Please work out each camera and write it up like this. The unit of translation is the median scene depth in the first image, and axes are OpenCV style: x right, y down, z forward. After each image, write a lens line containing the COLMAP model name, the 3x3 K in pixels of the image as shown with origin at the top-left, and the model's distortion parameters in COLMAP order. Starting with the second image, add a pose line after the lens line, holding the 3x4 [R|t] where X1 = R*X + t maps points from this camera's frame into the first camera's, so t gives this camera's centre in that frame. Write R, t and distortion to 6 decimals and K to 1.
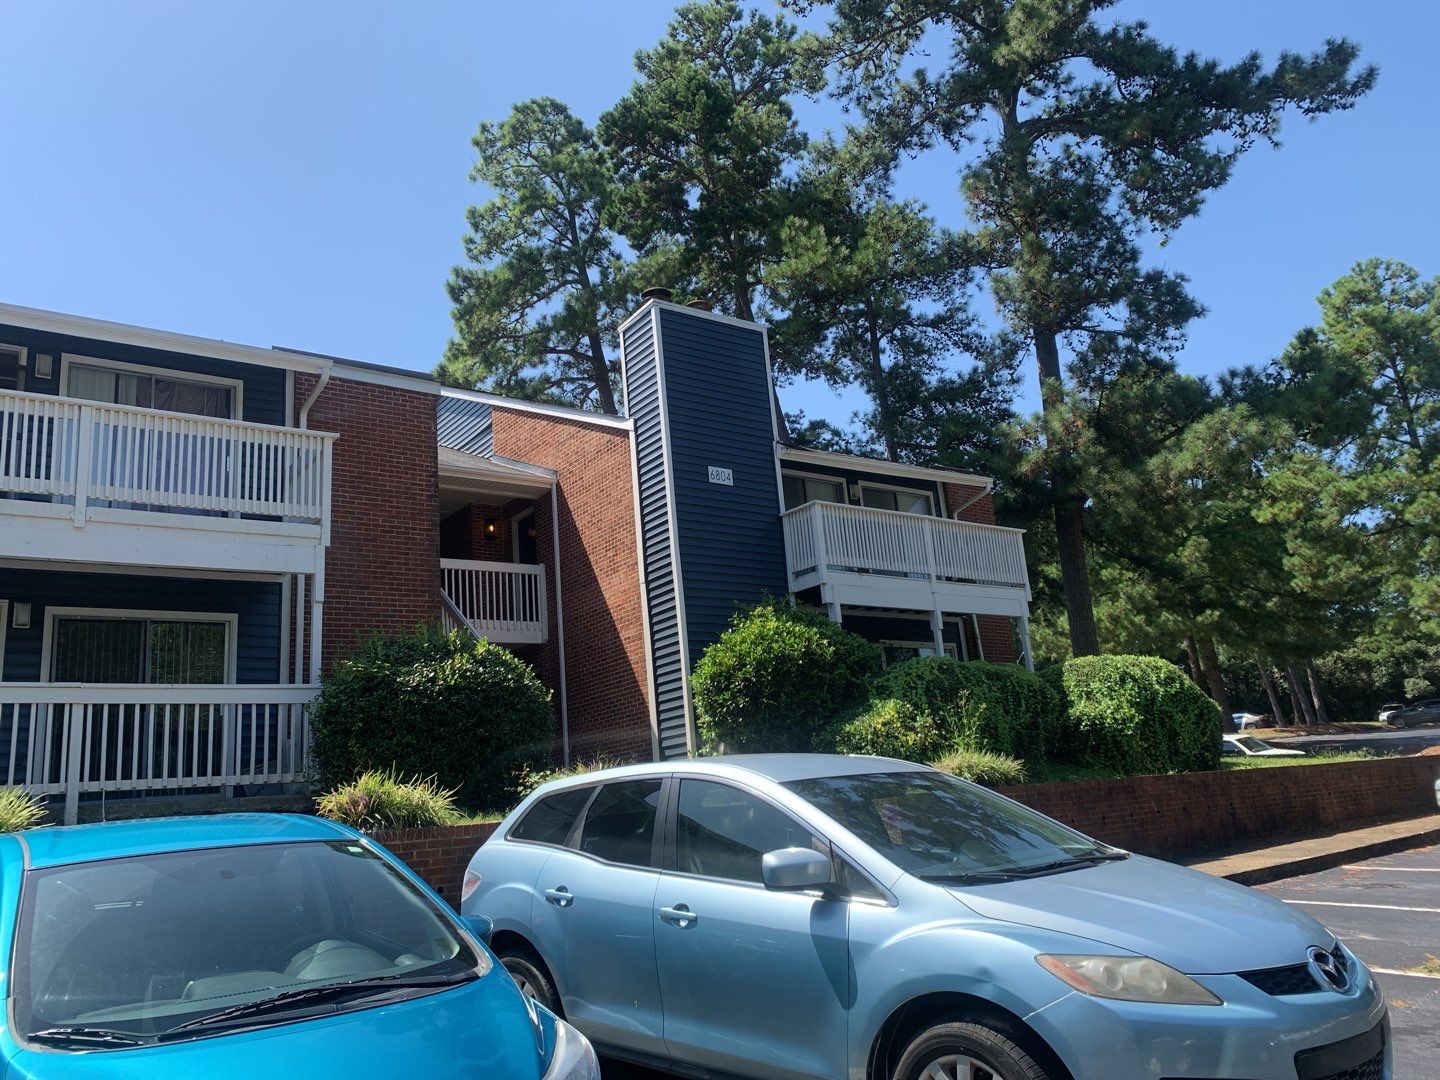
lens RADIAL K [[1103.5, 0, 708.8], [0, 1103.5, 545.9], [0, 0, 1]] dist [0.037585, -0.037885]
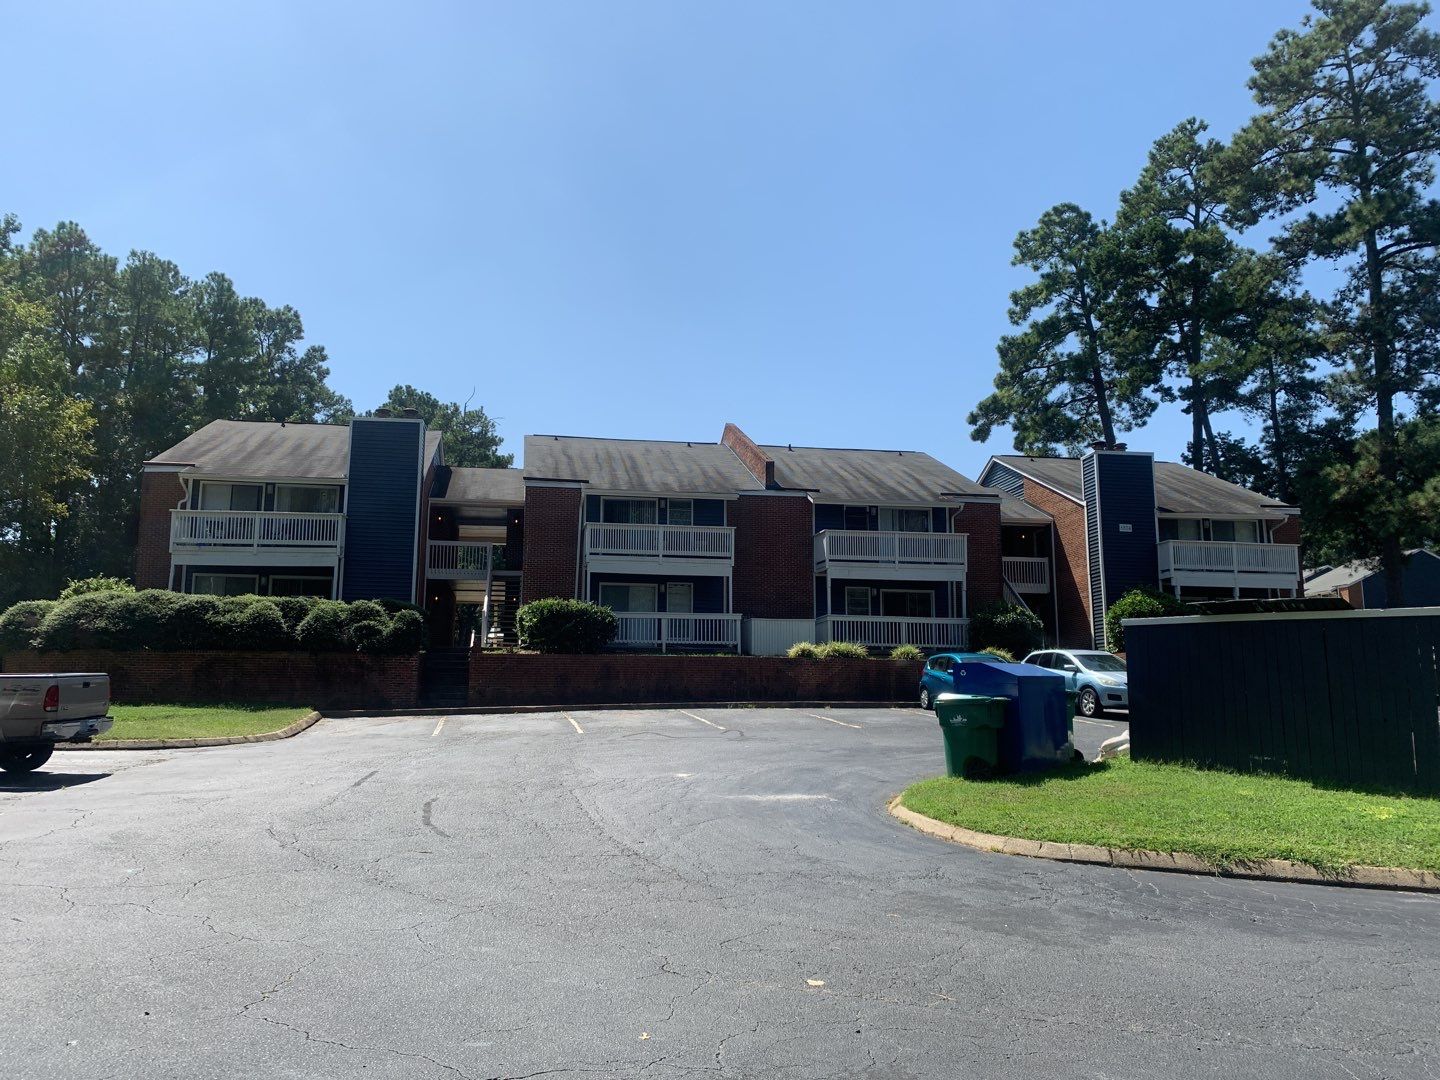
lens RADIAL K [[1103.5, 0, 730.1], [0, 1103.5, 520.9], [0, 0, 1]] dist [0.037585, -0.037885]
pose [[0.895669, 0.011455, -0.444573, 0.293326], [0.027931, 0.996246, 0.081941, -0.284472], [0.443843, -0.085809, 0.891987, -1.384986]]
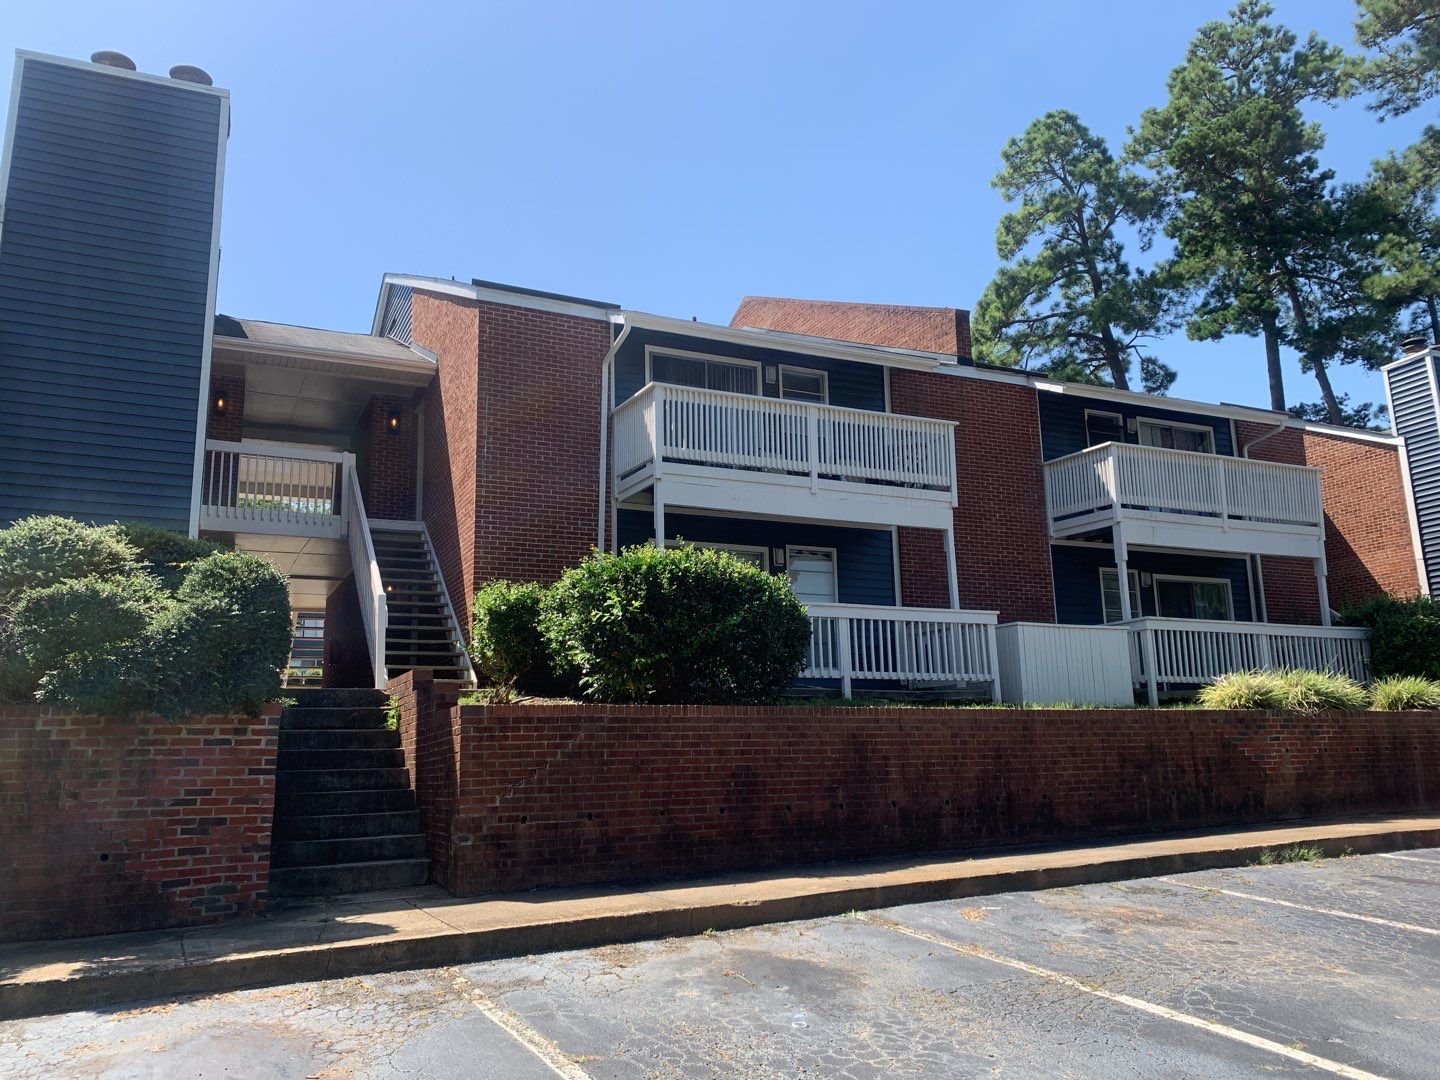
lens RADIAL K [[1103.5, 0, 724.1], [0, 1103.5, 526.9], [0, 0, 1]] dist [0.037585, -0.037885]
pose [[0.979300, 0.022905, -0.201116, -0.610948], [-0.013911, 0.998843, 0.046024, -0.056927], [0.201938, -0.042273, 0.978486, -0.515476]]
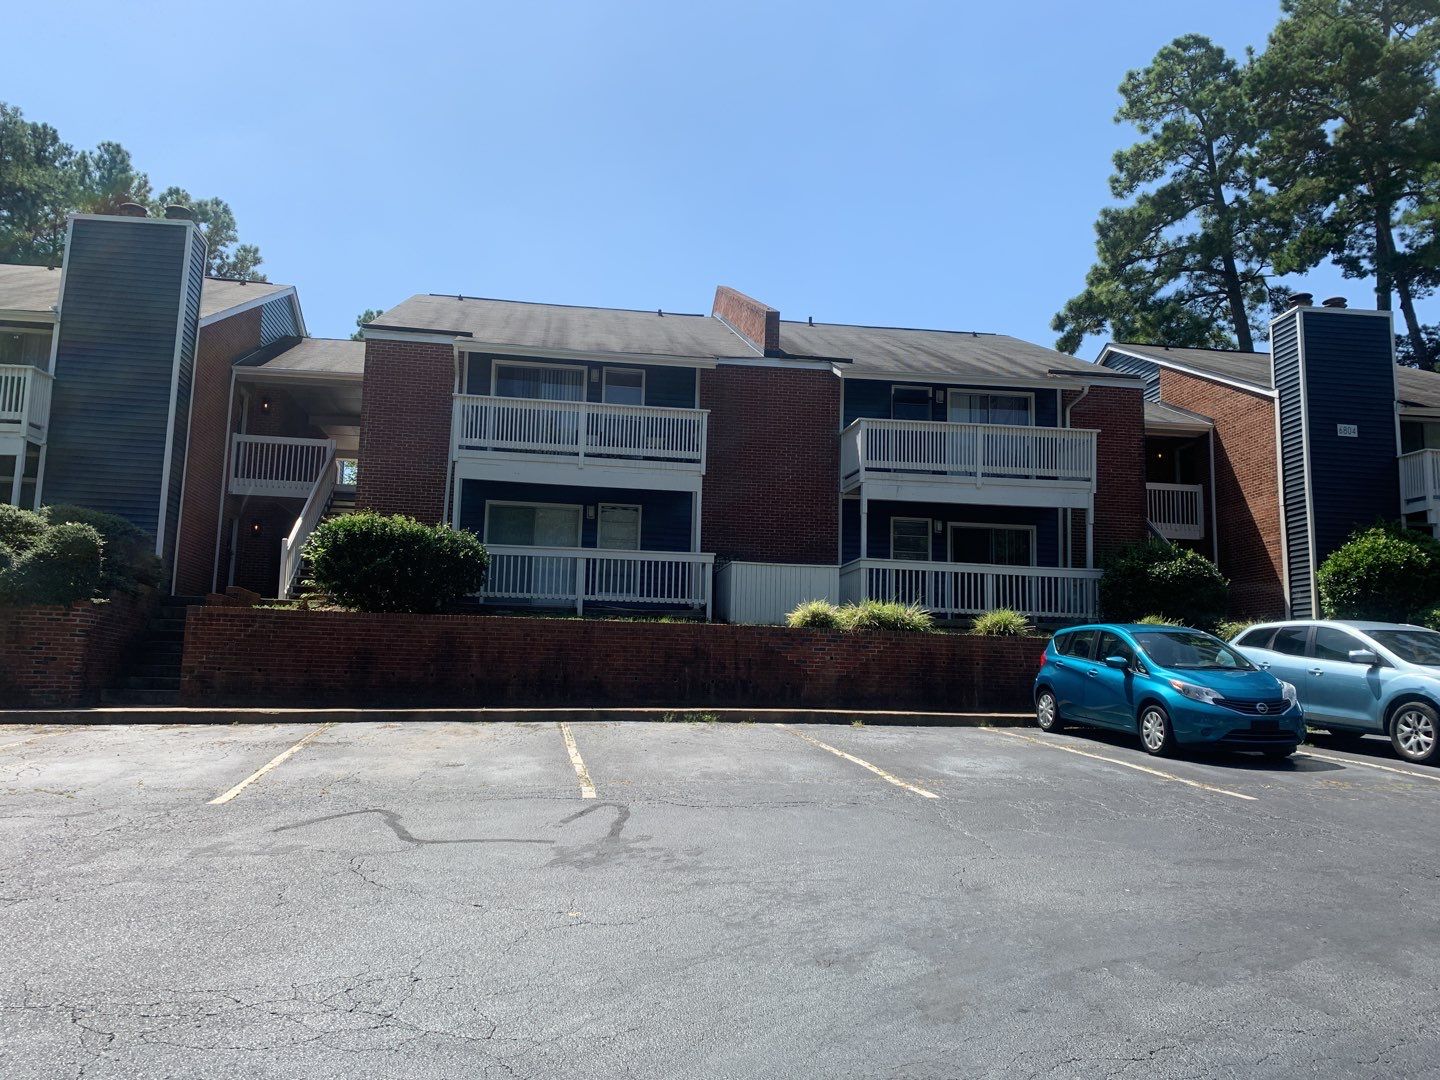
lens RADIAL K [[1103.5, 0, 714.6], [0, 1103.5, 535.4], [0, 0, 1]] dist [0.037585, -0.037885]
pose [[0.874156, 0.041316, -0.483884, -0.002512], [0.017759, 0.992989, 0.116867, -0.109553], [0.485320, -0.110754, 0.867293, -0.632697]]
